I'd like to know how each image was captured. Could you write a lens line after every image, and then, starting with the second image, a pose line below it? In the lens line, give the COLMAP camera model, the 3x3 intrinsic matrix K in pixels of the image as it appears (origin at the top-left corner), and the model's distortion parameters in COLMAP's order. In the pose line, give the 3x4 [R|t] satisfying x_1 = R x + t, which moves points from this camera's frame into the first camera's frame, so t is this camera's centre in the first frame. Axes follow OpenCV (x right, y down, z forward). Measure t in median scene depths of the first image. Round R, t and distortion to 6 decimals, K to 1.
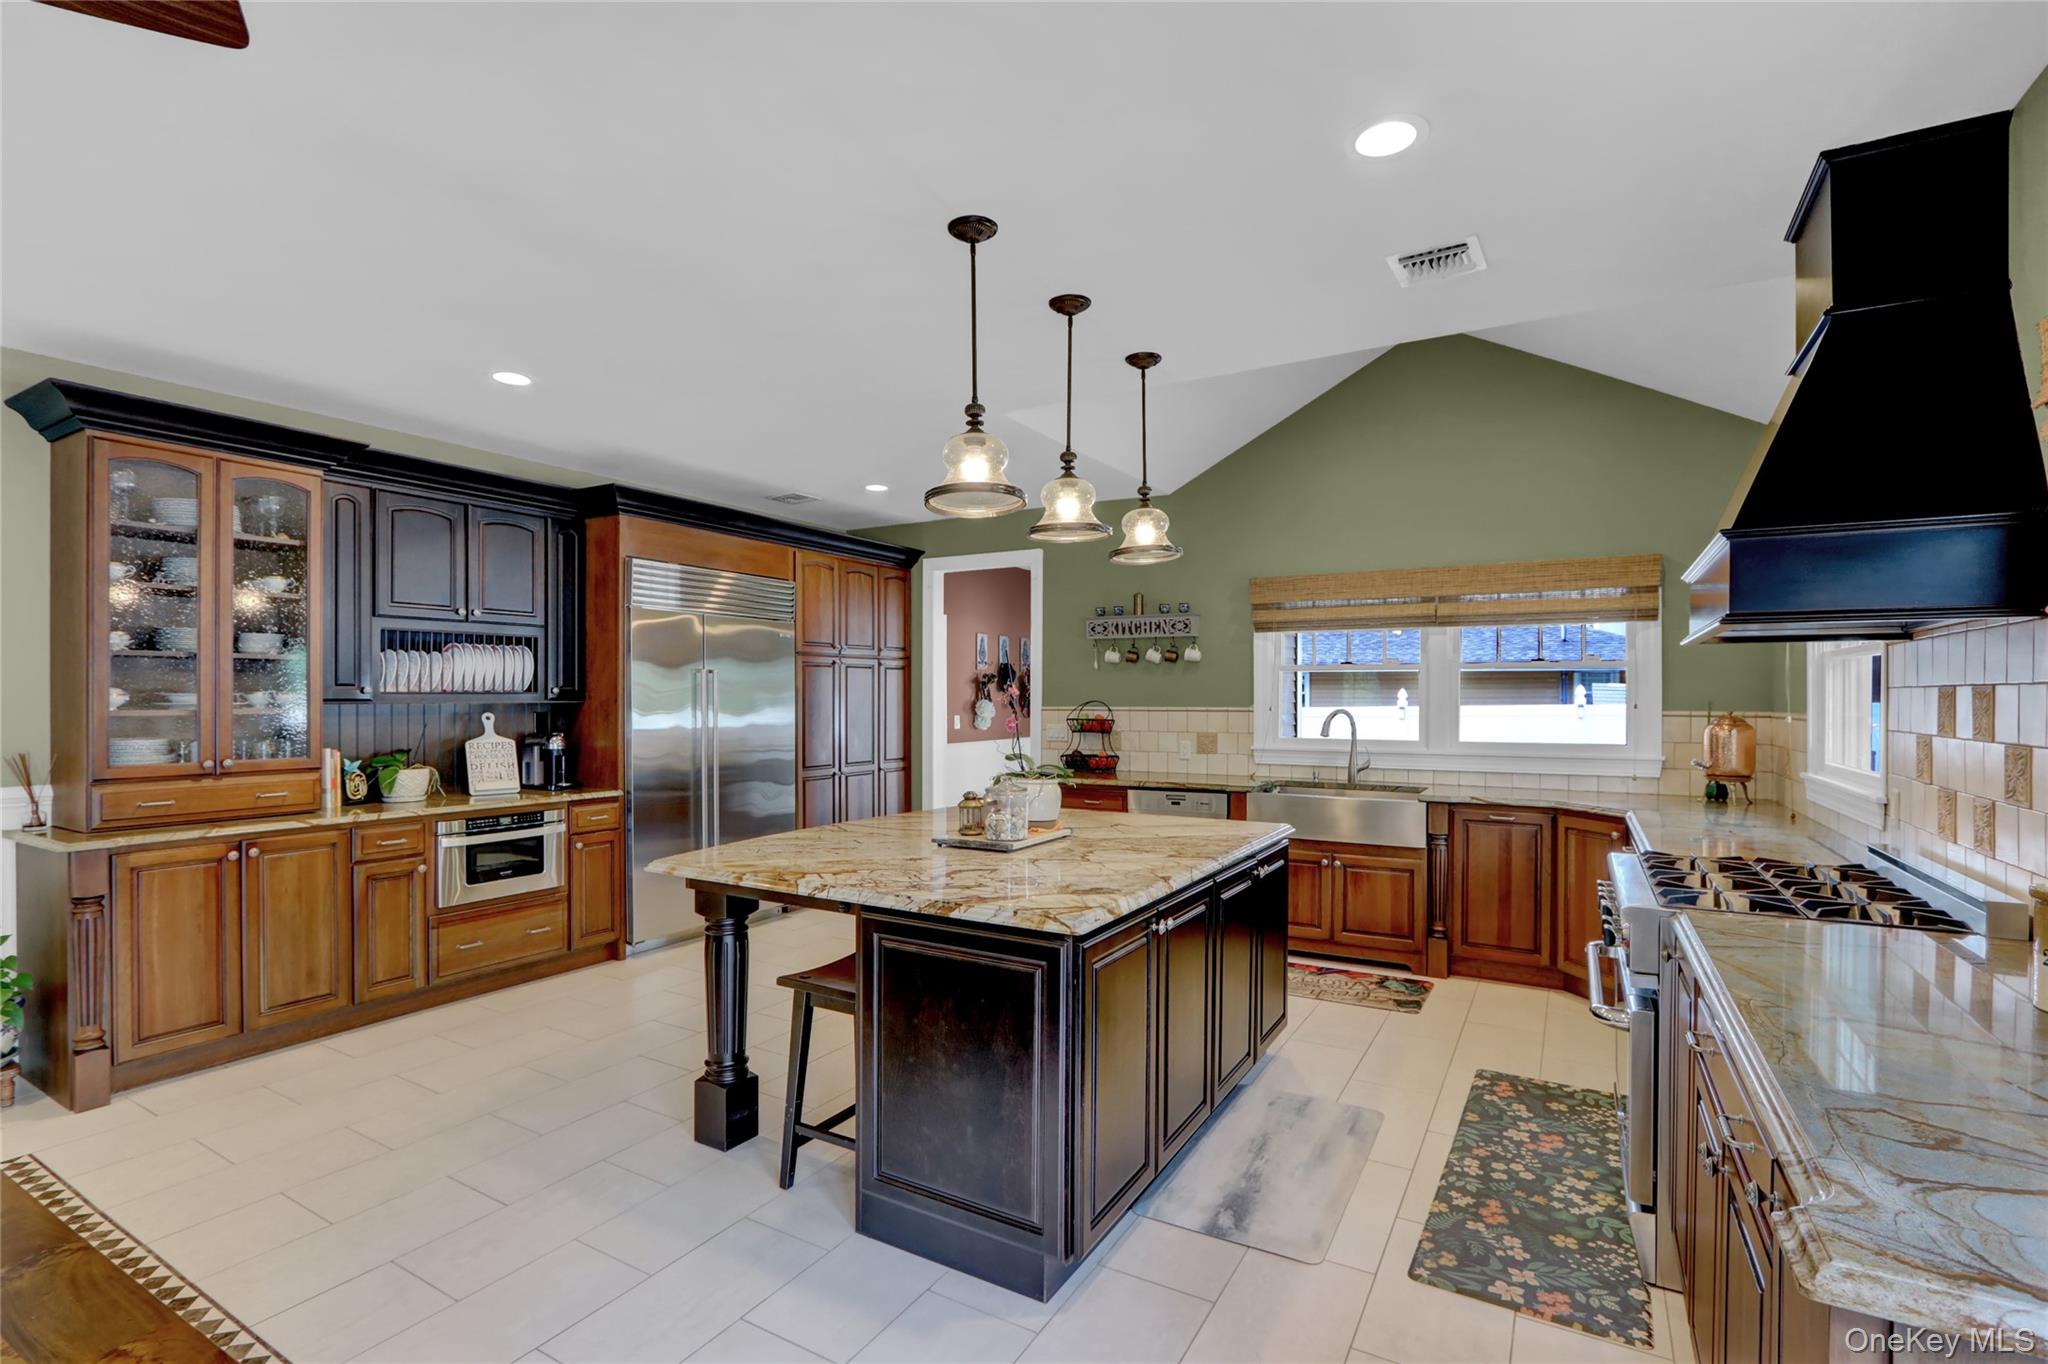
lens RADIAL K [[964.3, 0, 1016.6], [0, 964.3, 699.4], [0, 0, 1]] dist [-0.018274, 0.000572]
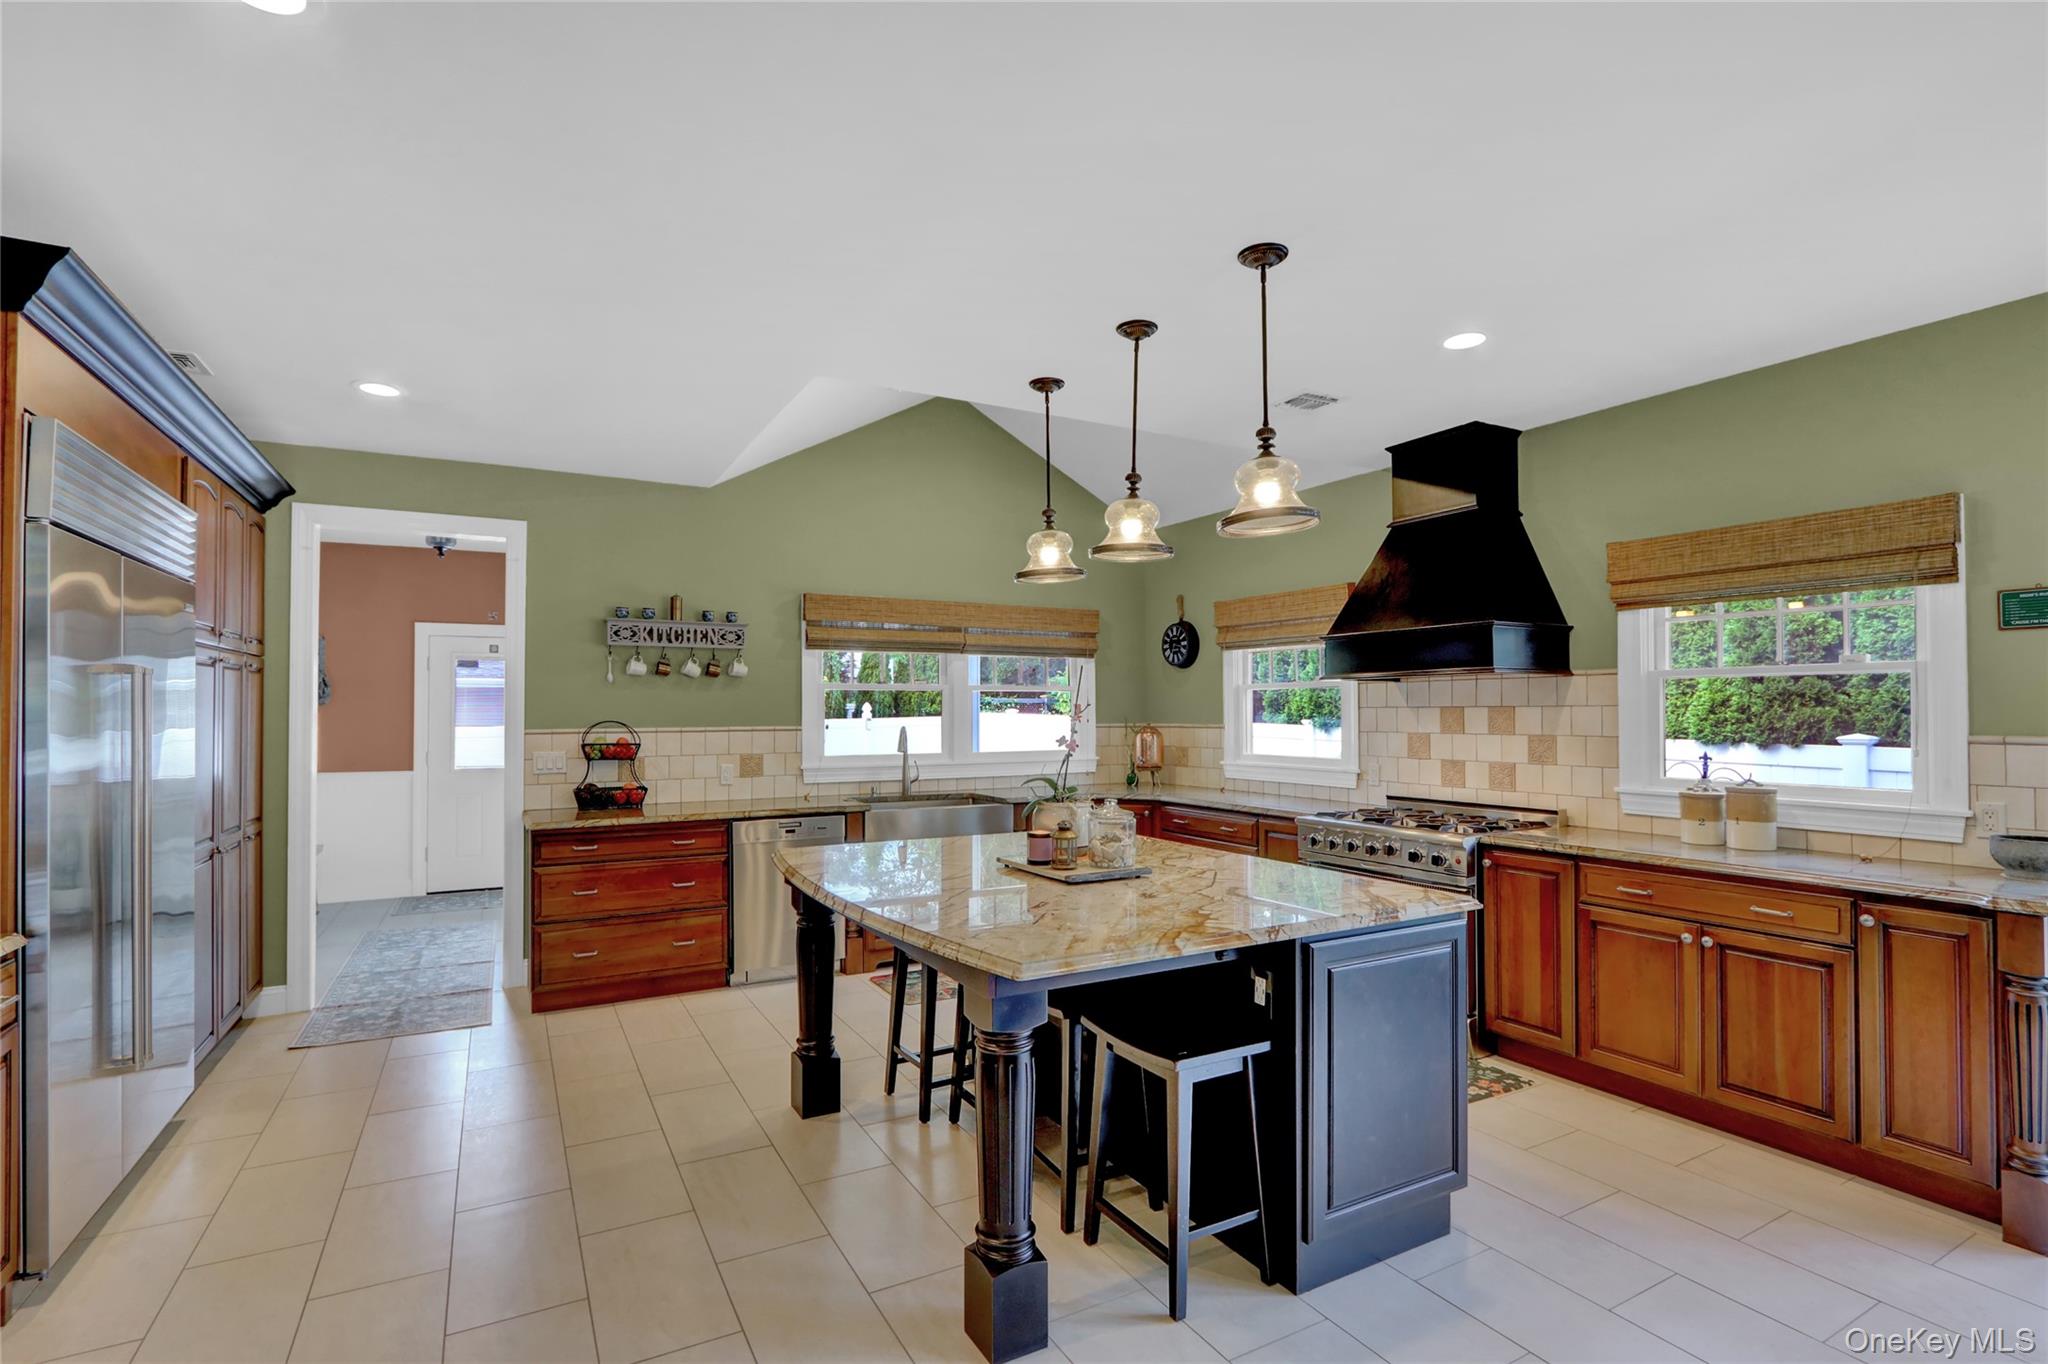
lens RADIAL K [[966.1, 0, 999.7], [0, 966.1, 723.0], [0, 0, 1]] dist [0.001501, 0.000220]
pose [[0.525117, -0.010142, 0.850970, -0.514366], [0.007055, 0.999947, 0.007564, -0.000920], [-0.851001, 0.002032, 0.525160, 0.340872]]
